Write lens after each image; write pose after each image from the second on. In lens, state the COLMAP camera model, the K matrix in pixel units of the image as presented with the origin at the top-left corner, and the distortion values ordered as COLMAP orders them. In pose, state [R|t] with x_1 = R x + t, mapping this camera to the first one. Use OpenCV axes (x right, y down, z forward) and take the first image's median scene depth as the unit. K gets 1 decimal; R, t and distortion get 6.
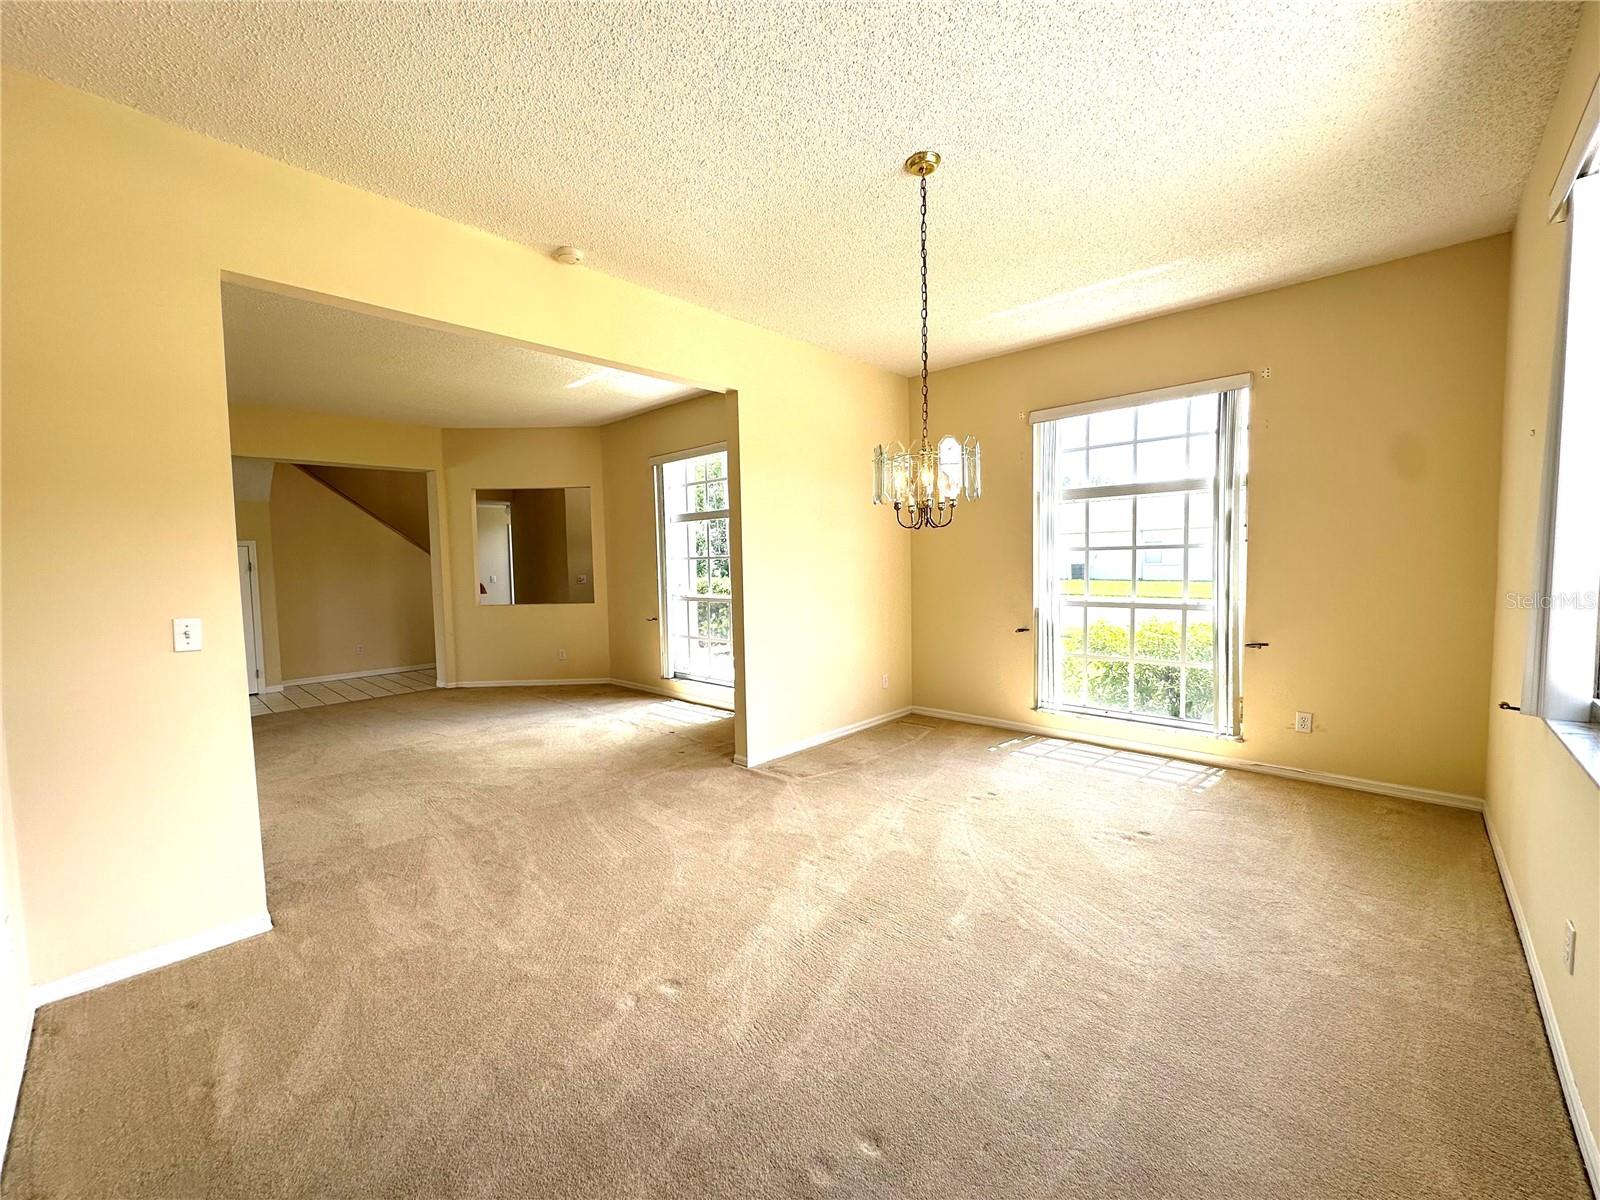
lens RADIAL K [[635.6, 0, 800.0], [0, 635.6, 600.0], [0, 0, 1]] dist [0.001672, 0.000185]
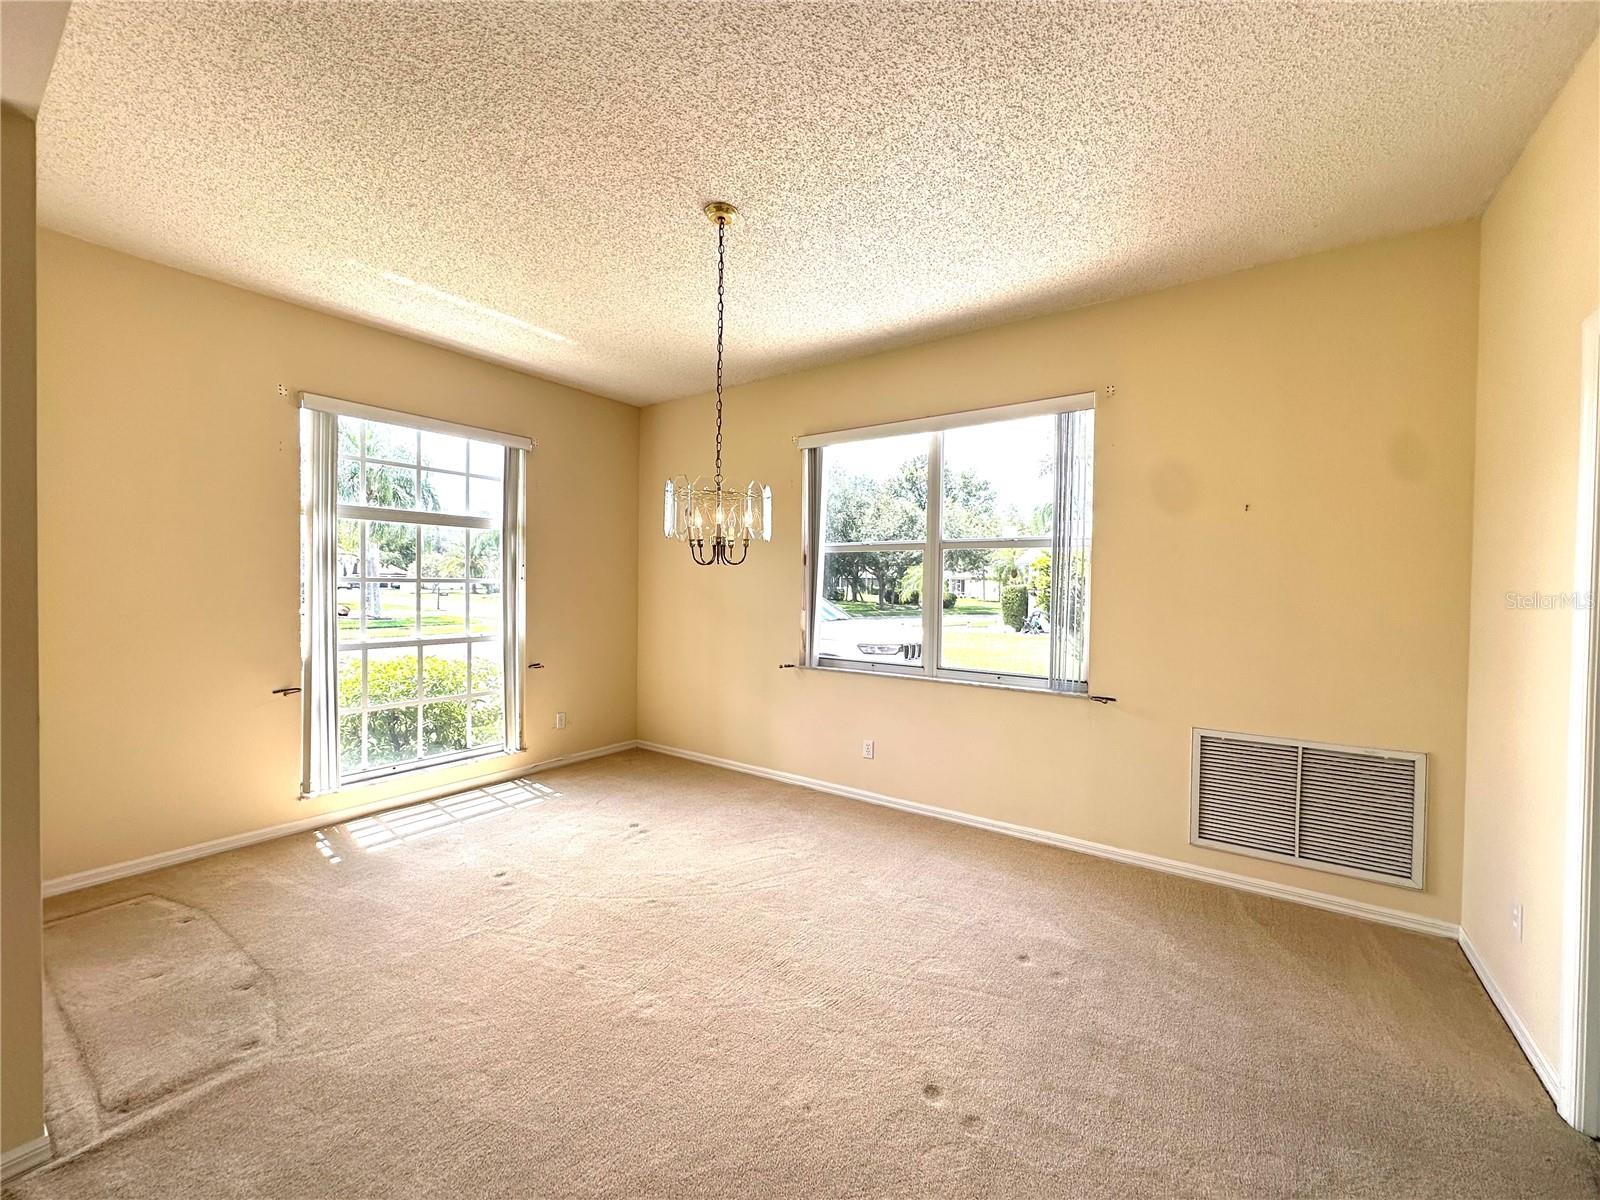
lens RADIAL K [[635.6, 0, 800.0], [0, 635.6, 600.0], [0, 0, 1]] dist [0.001672, 0.000185]
pose [[-0.128657, -0.003377, 0.991683, -0.514843], [0.054725, 0.998446, 0.010500, -0.036739], [-0.990178, 0.055621, -0.128273, 0.629466]]
